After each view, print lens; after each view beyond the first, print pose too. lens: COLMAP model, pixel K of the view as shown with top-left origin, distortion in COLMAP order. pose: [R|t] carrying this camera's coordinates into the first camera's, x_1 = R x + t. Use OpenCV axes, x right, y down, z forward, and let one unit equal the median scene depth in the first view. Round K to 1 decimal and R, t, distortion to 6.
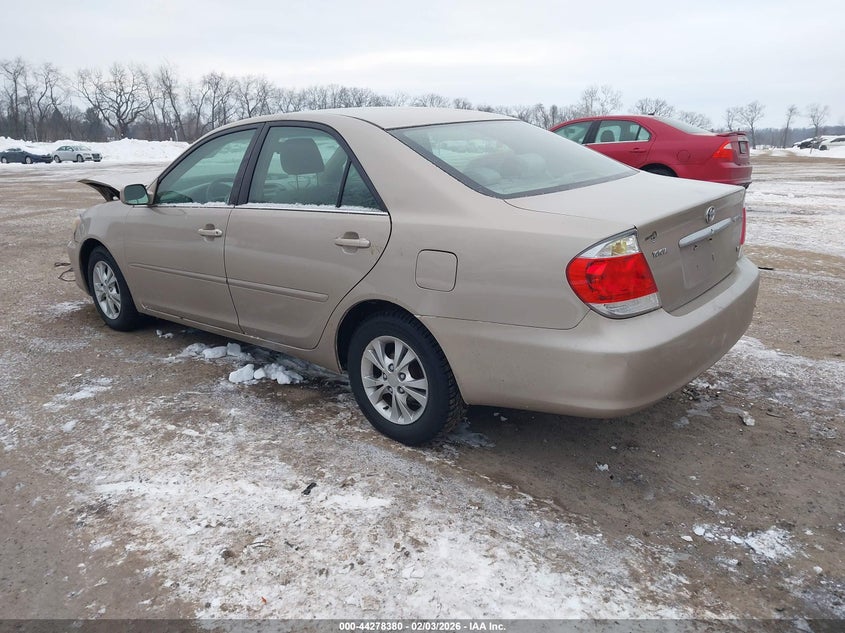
lens RADIAL K [[669.4, 0, 415.3], [0, 669.4, 316.7], [0, 0, 1]] dist [-0.004996, -0.000576]
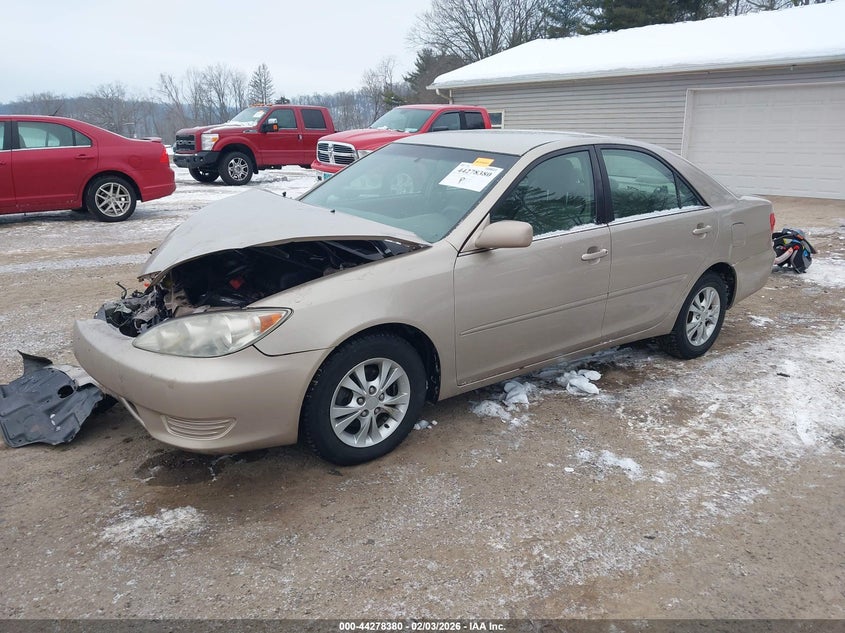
lens RADIAL K [[669.4, 0, 415.3], [0, 669.4, 316.7], [0, 0, 1]] dist [-0.004996, -0.000576]
pose [[0.211908, -0.246134, 0.945787, -1.492976], [0.251510, 0.948903, 0.190593, -0.331468], [-0.944372, 0.197487, 0.262985, 1.126651]]
